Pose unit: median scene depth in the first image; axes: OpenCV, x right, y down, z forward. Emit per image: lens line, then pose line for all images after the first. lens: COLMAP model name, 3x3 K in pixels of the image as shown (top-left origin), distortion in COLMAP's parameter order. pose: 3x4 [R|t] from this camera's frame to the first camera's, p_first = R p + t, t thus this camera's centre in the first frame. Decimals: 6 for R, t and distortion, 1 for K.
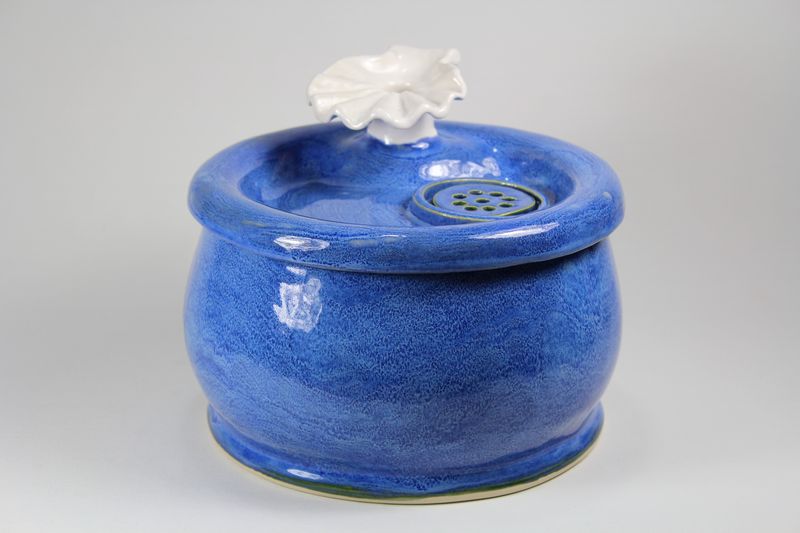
lens RADIAL K [[1888.2, 0, 400.0], [0, 1888.2, 266.5], [0, 0, 1]] dist [0.048657, 0.009688]
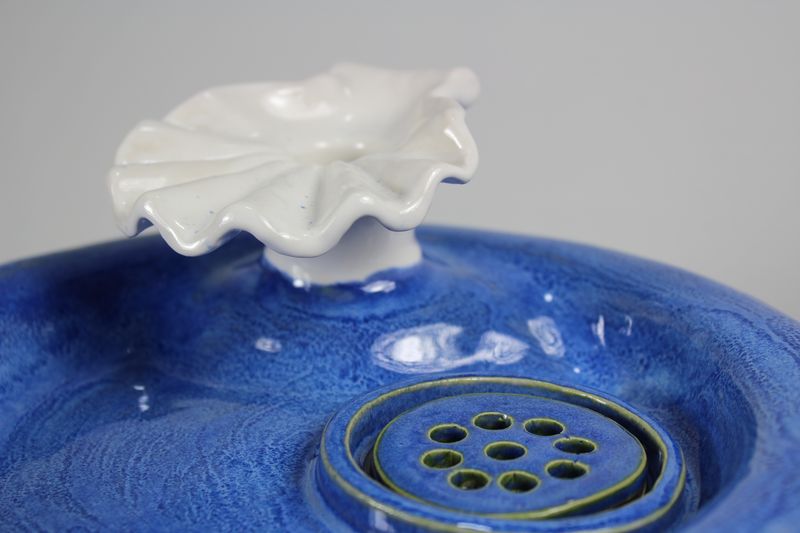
lens RADIAL K [[1393.8, 0, 400.0], [0, 1393.8, 266.5], [0, 0, 1]] dist [0.010233, 0.079669]
pose [[0.995527, 0.015676, -0.093173, 0.045955], [-0.017592, 0.999650, -0.019780, -0.063101], [0.092830, 0.021330, 0.995453, 0.688826]]
